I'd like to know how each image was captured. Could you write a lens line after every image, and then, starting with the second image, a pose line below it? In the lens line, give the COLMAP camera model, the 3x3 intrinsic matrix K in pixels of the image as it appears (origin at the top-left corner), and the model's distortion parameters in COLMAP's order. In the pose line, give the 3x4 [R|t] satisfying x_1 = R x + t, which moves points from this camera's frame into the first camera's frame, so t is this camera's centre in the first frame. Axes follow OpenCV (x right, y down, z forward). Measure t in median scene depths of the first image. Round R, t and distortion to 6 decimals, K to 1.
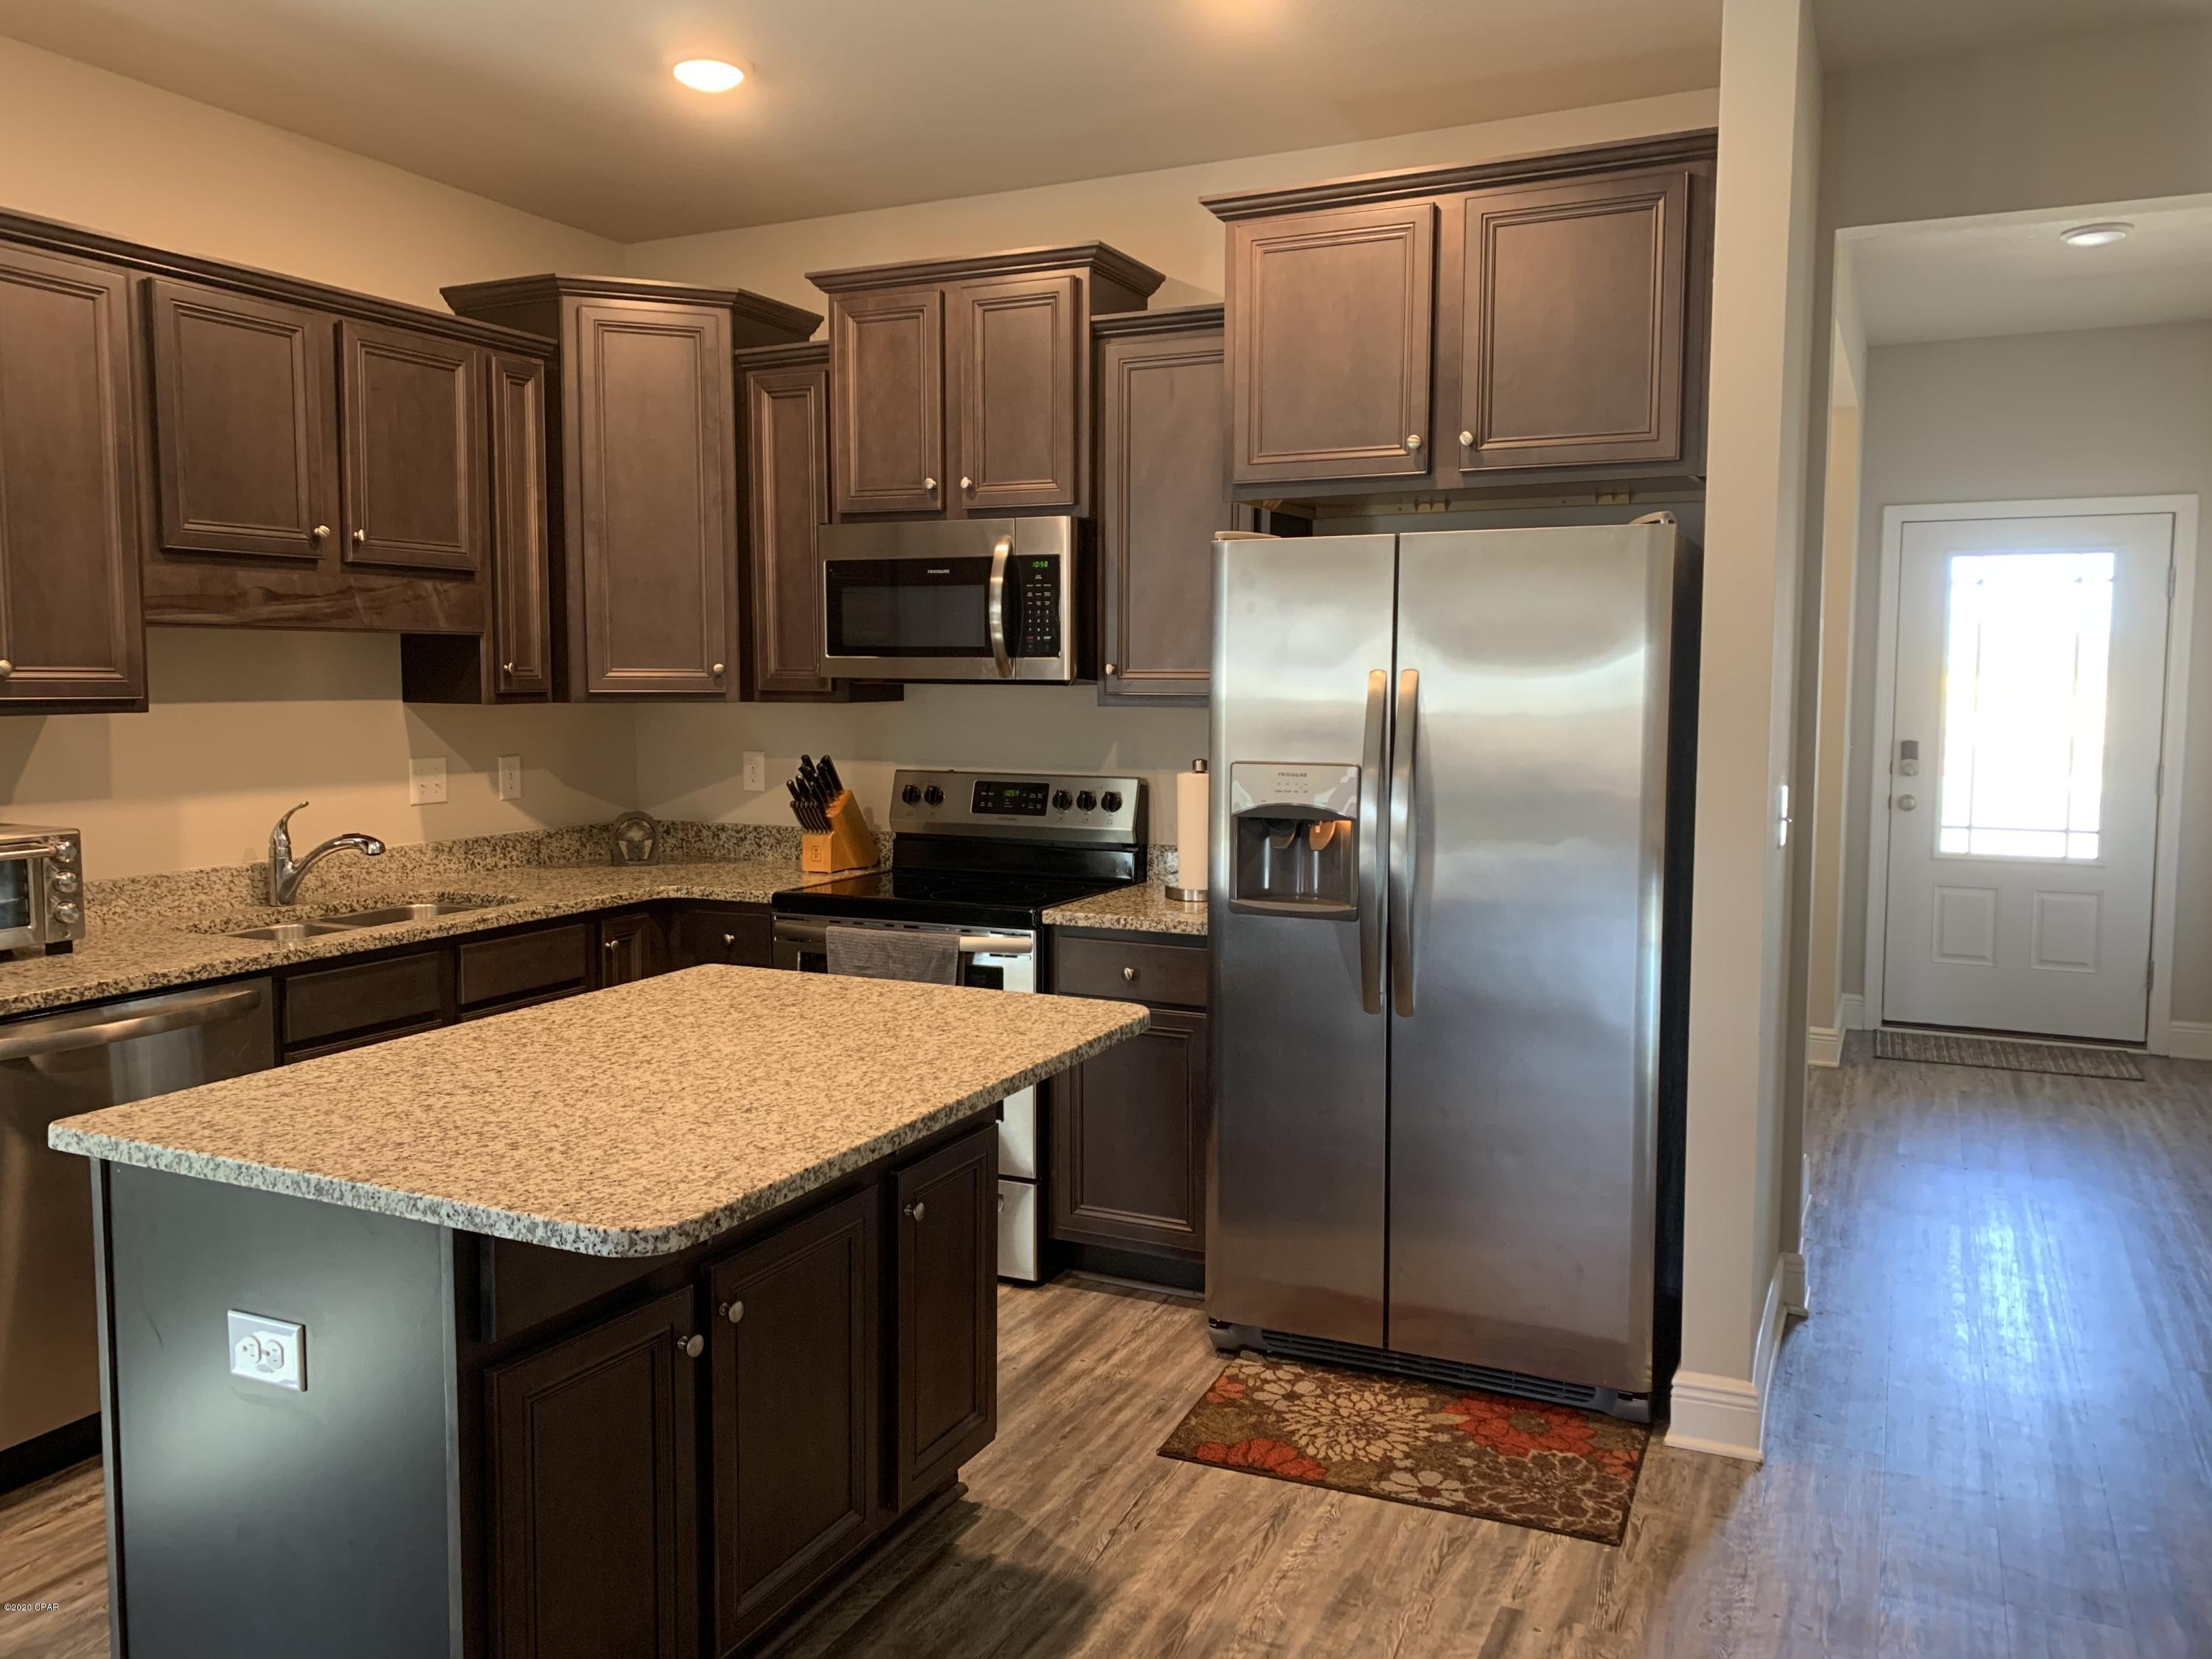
lens RADIAL K [[1687.9, 0, 1112.3], [0, 1687.9, 810.3], [0, 0, 1]] dist [0.047066, -0.066406]
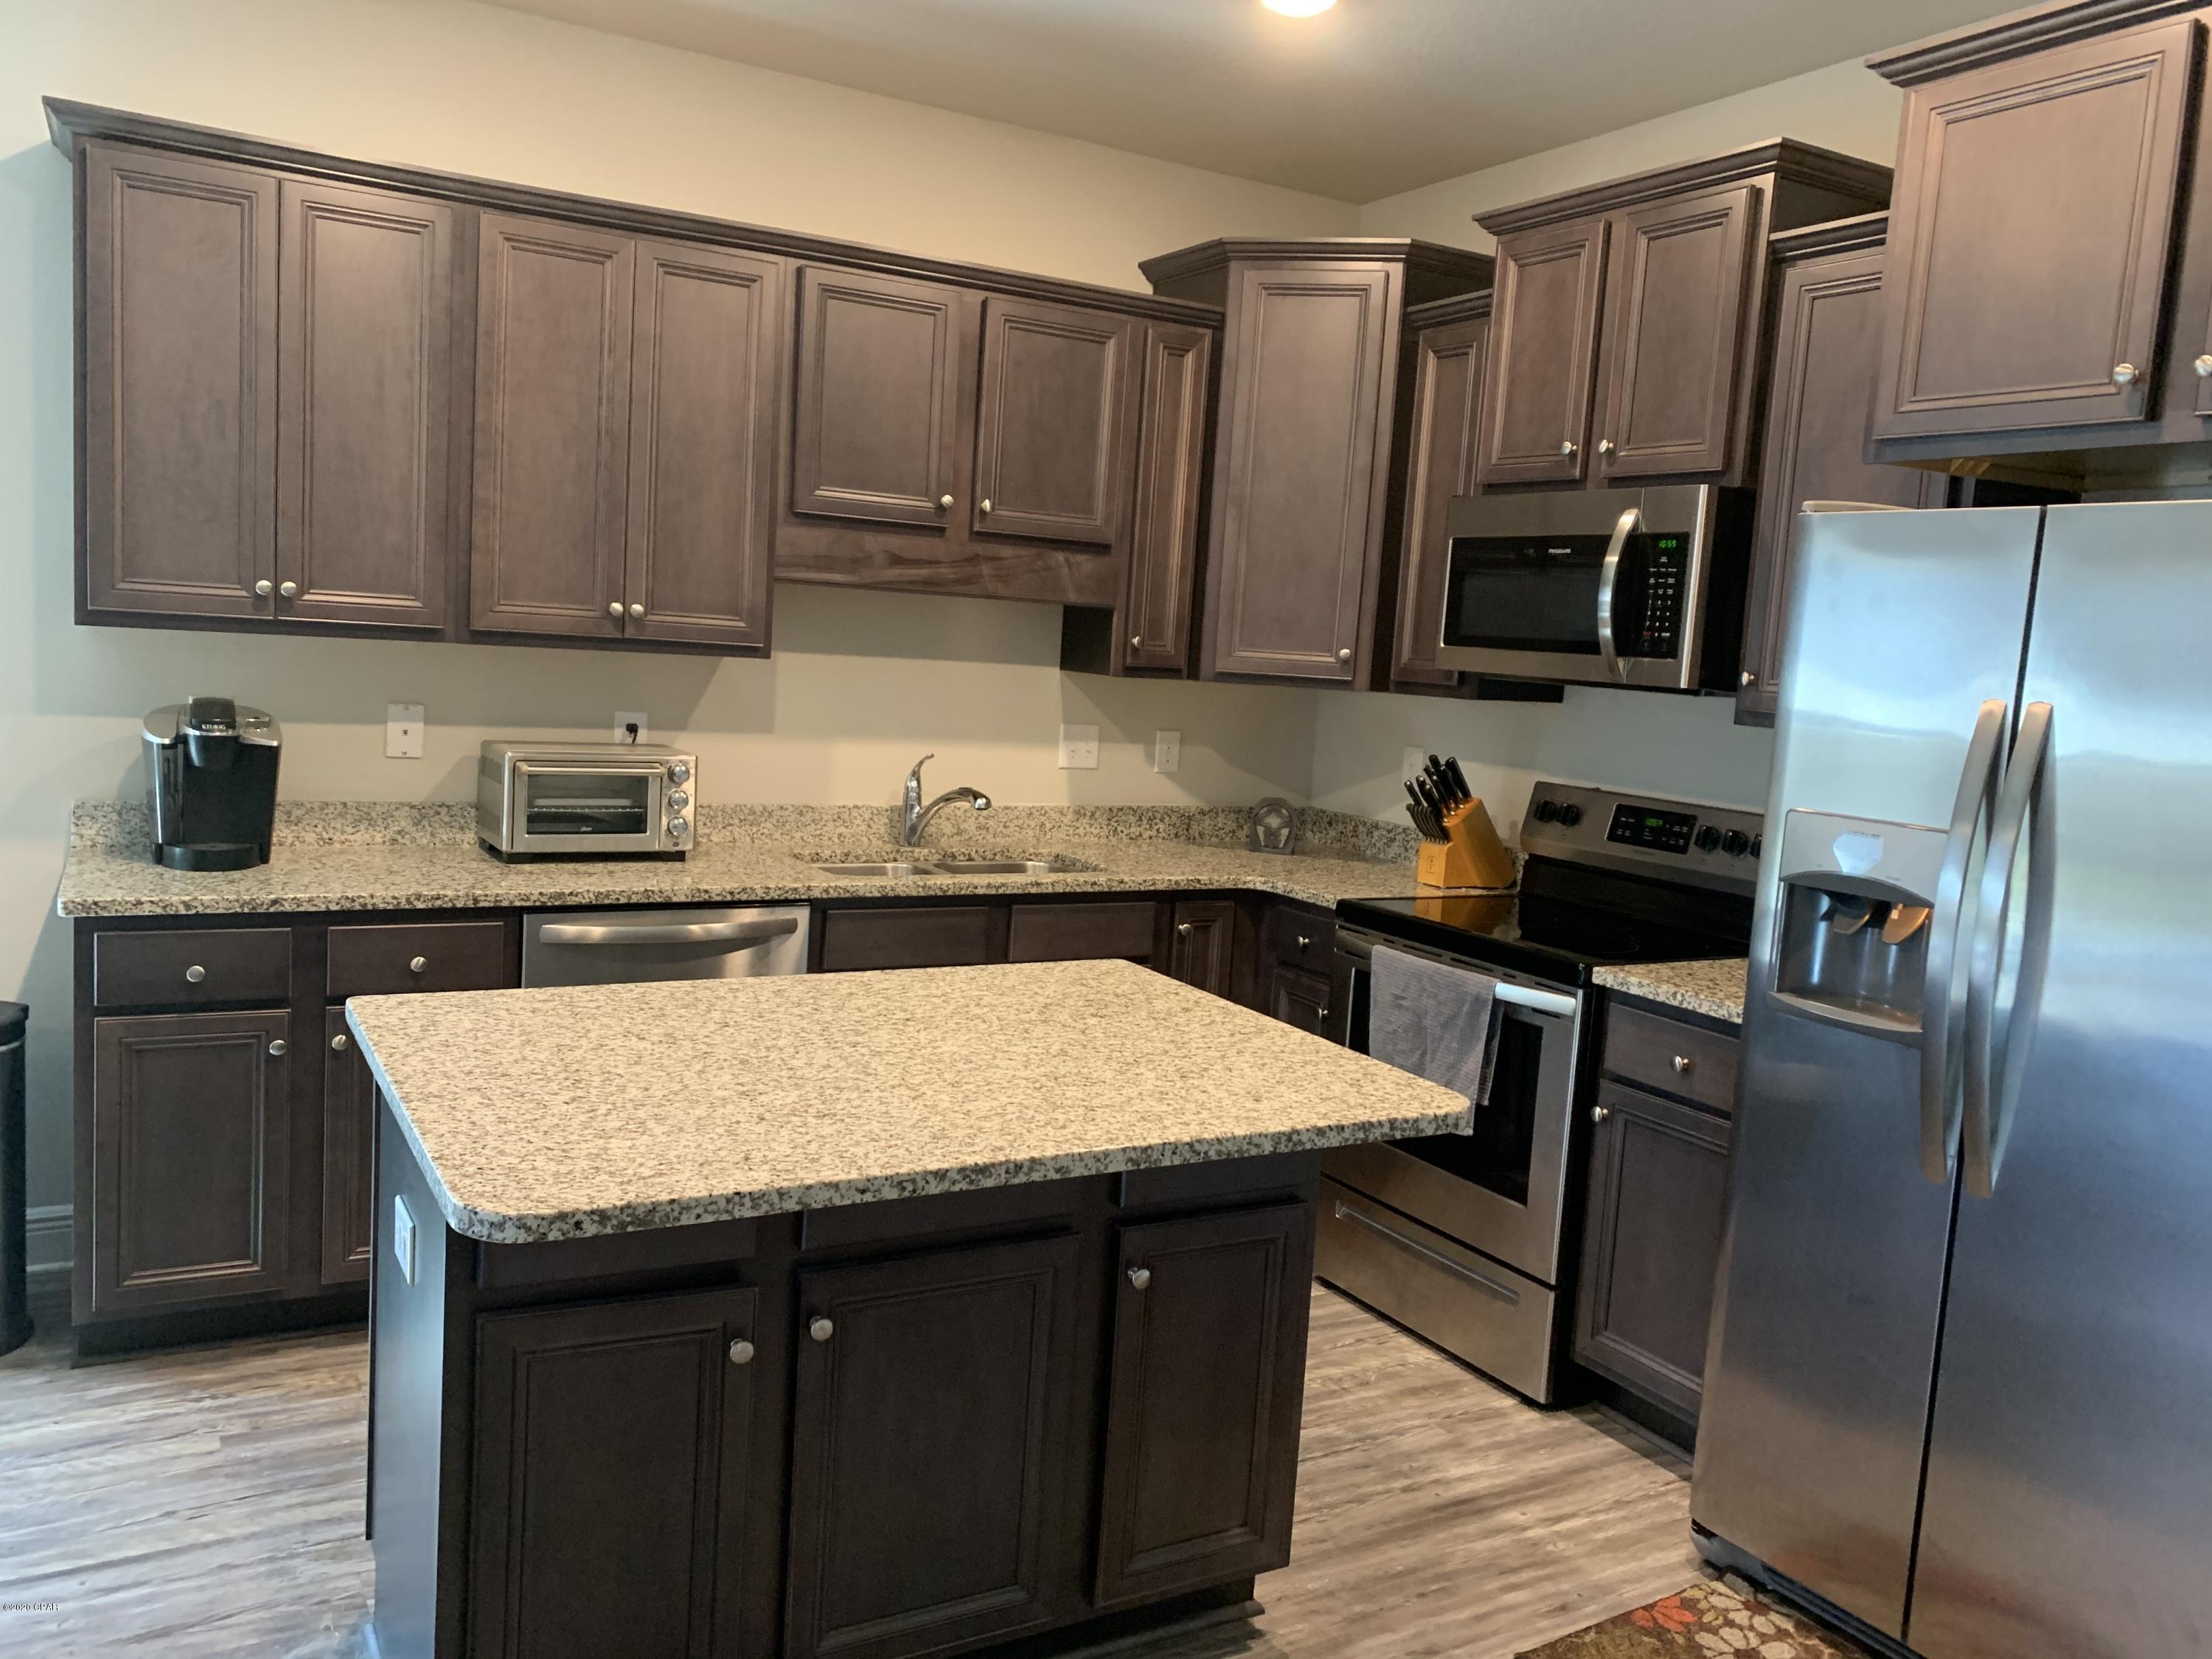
lens RADIAL K [[1687.9, 0, 1084.6], [0, 1687.9, 826.4], [0, 0, 1]] dist [0.047066, -0.066406]
pose [[0.815327, 0.115926, -0.567277, 0.221099], [-0.108817, 0.992973, 0.046520, -0.019931], [0.568683, 0.023800, 0.822212, 0.179559]]
